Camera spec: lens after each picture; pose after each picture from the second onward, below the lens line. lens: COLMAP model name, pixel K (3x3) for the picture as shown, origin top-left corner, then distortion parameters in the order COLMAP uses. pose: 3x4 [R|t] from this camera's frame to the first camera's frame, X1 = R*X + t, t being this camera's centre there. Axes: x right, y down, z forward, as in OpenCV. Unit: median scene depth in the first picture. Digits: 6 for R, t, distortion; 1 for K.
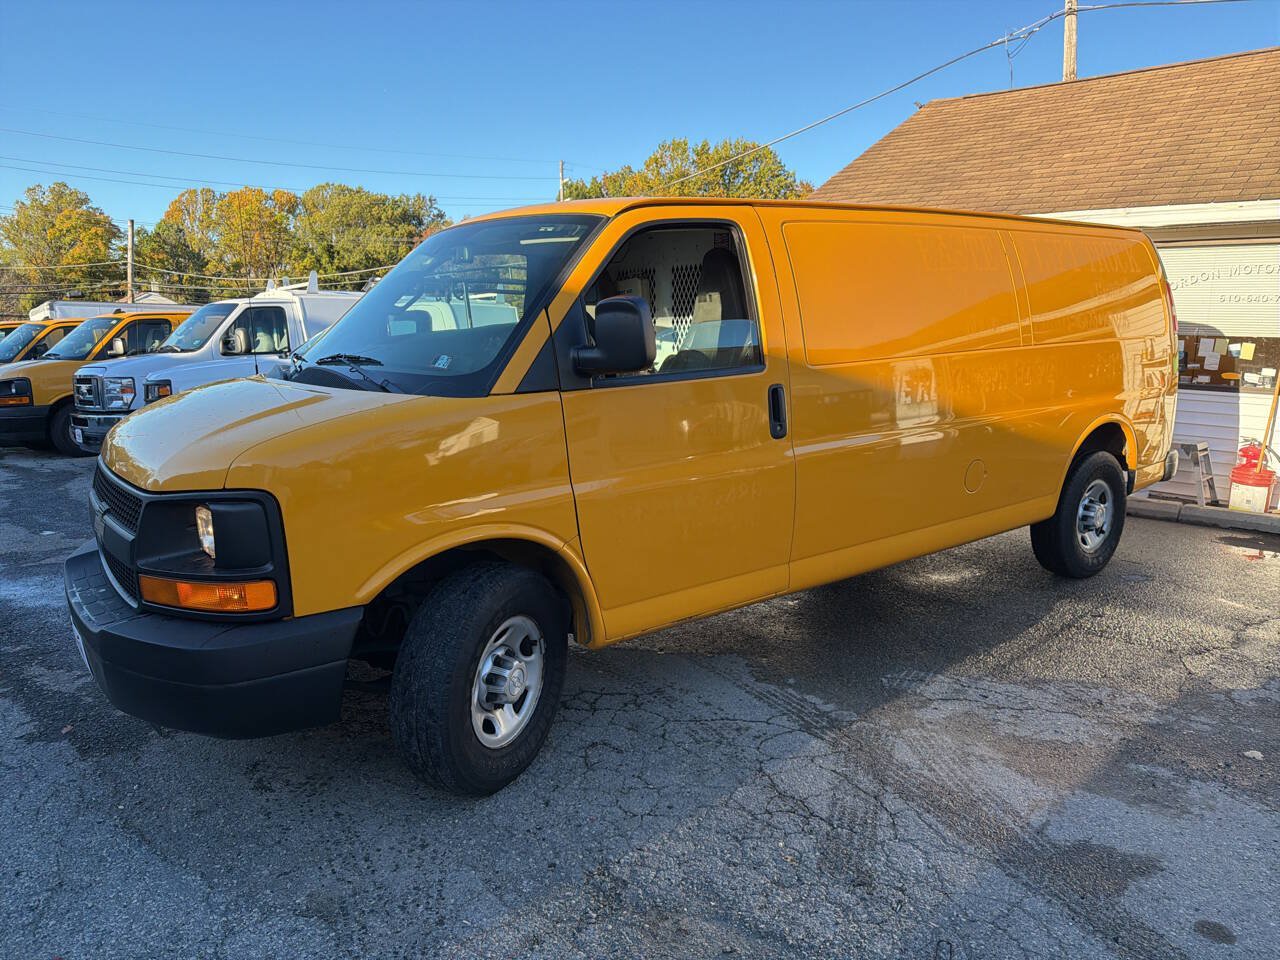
lens RADIAL K [[902.6, 0, 646.8], [0, 902.6, 480.5], [0, 0, 1]] dist [0.025202, -0.032148]
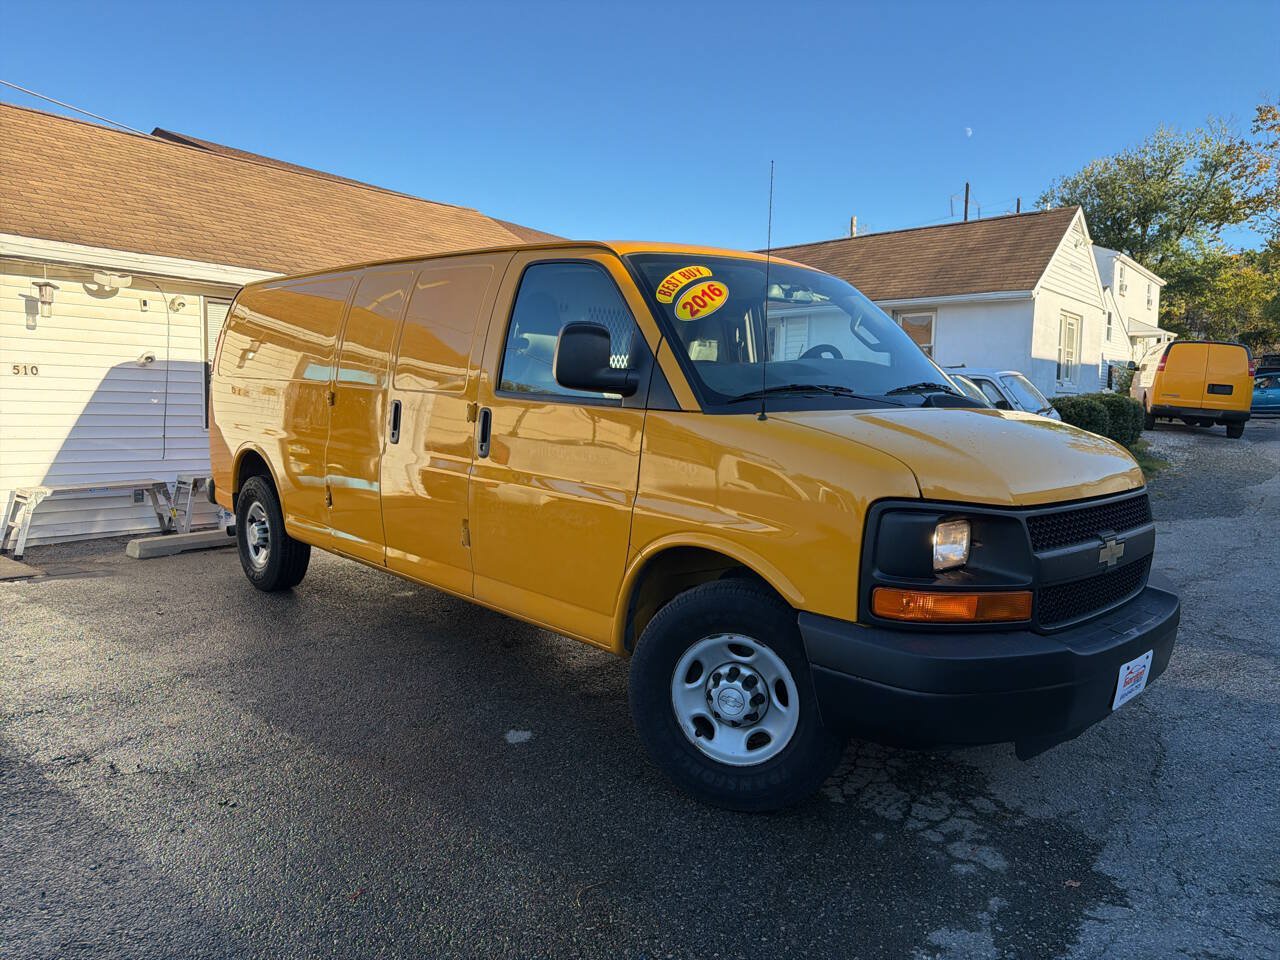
lens RADIAL K [[902.6, 0, 633.4], [0, 902.6, 475.7], [0, 0, 1]] dist [0.025202, -0.032148]
pose [[-0.094612, -0.087807, 0.991634, -1.197772], [0.154829, 0.982684, 0.101787, -0.166680], [-0.983400, 0.163164, -0.079378, 1.240185]]
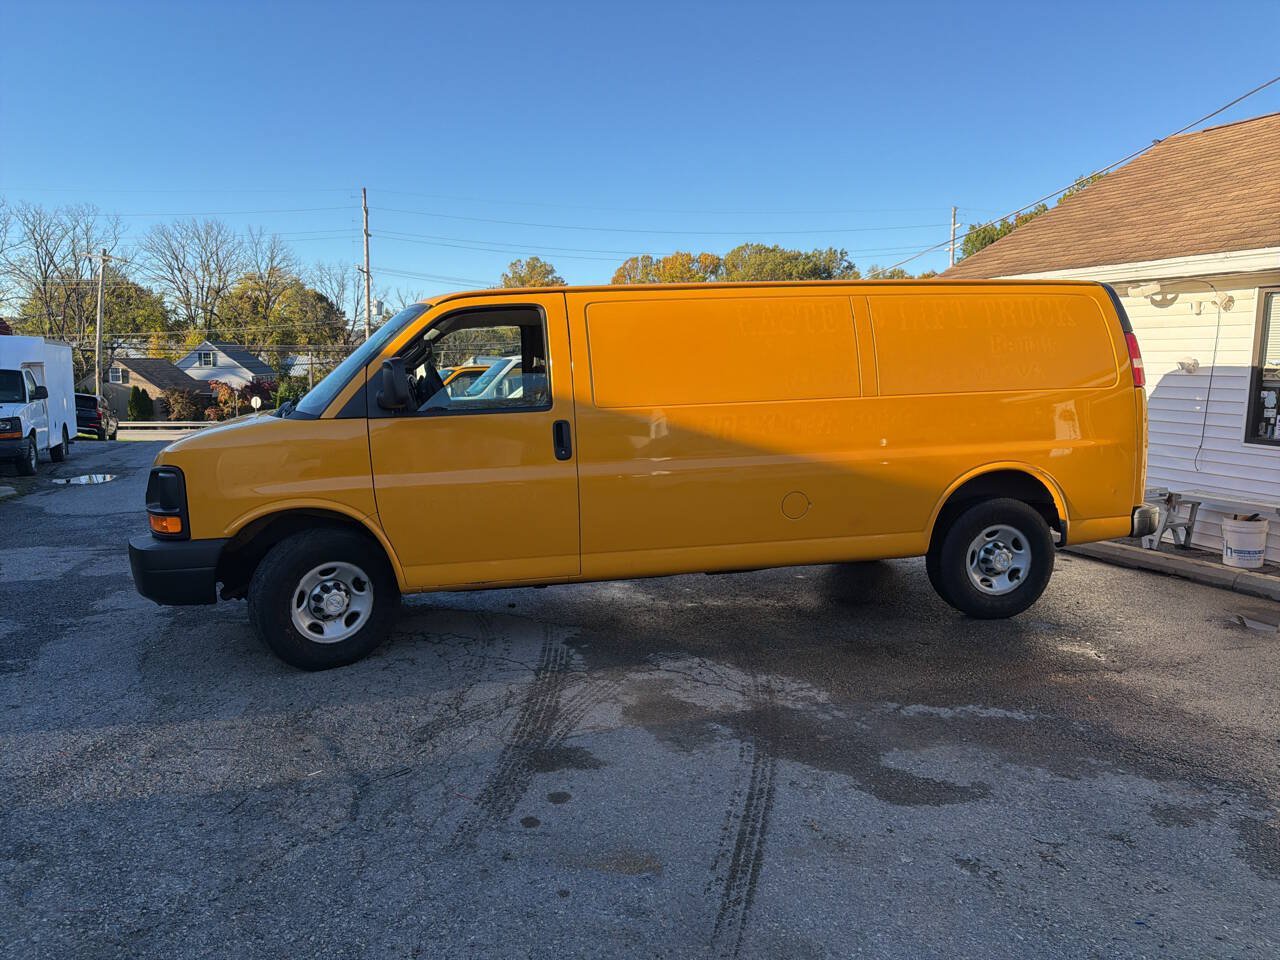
lens RADIAL K [[902.6, 0, 644.9], [0, 902.6, 484.0], [0, 0, 1]] dist [0.025202, -0.032148]
pose [[0.901322, 0.053414, -0.429845, 0.781693], [-0.074489, 0.996697, -0.032339, 0.022041], [0.426698, 0.061166, 0.902324, -0.156715]]
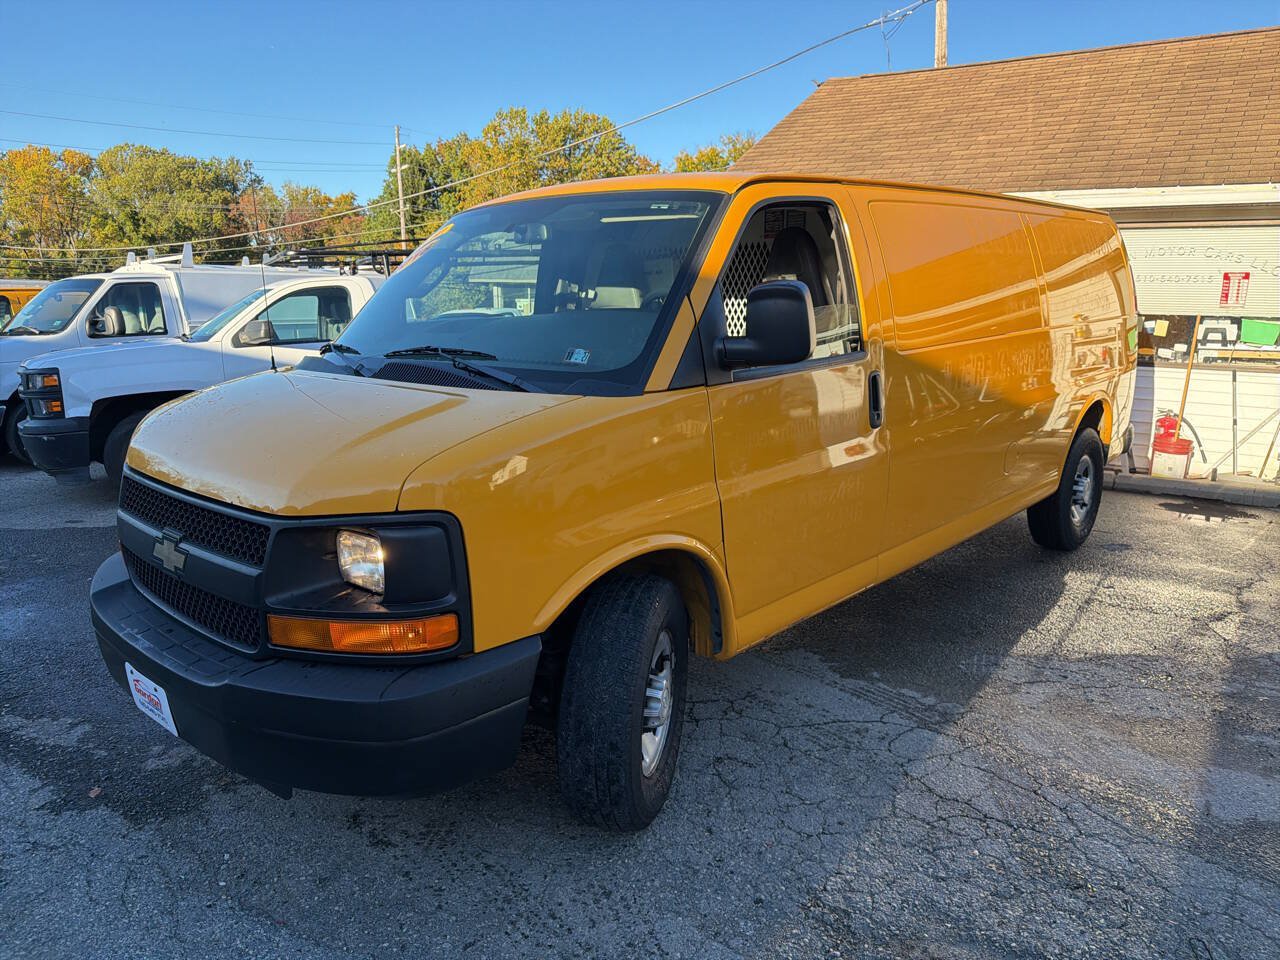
lens RADIAL K [[902.6, 0, 641.5], [0, 902.6, 484.7], [0, 0, 1]] dist [0.025202, -0.032148]
pose [[0.985348, -0.034692, 0.166992, -0.244709], [0.029287, 0.998968, 0.034722, -0.024900], [-0.168024, -0.029323, 0.985347, 0.079730]]
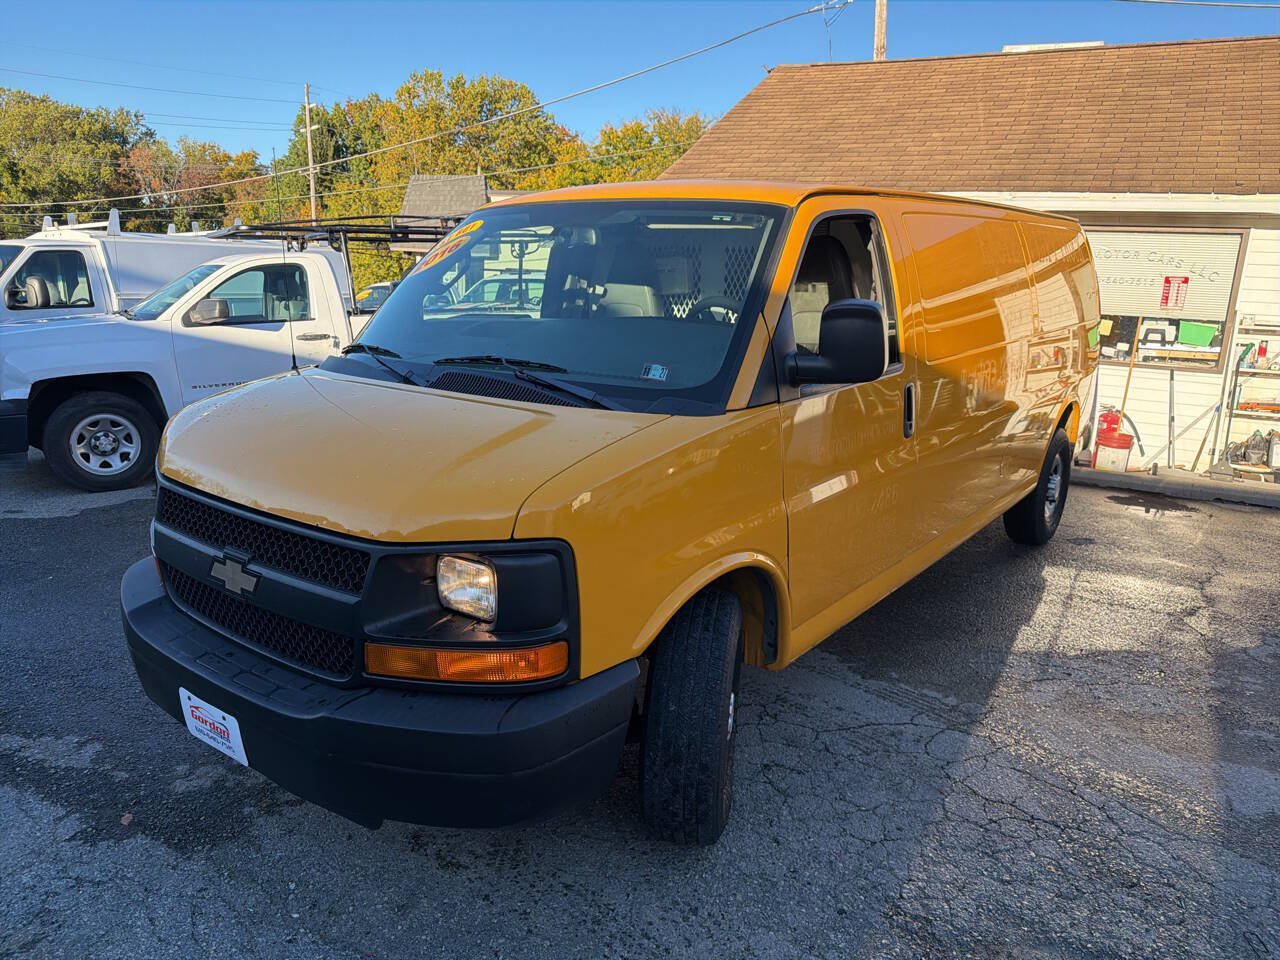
lens RADIAL K [[902.6, 0, 645.5], [0, 902.6, 484.9], [0, 0, 1]] dist [0.025202, -0.032148]
pose [[0.964032, -0.034366, 0.263554, -0.363784], [0.017719, 0.997709, 0.065282, -0.059957], [-0.265194, -0.058265, 0.962433, 0.110534]]
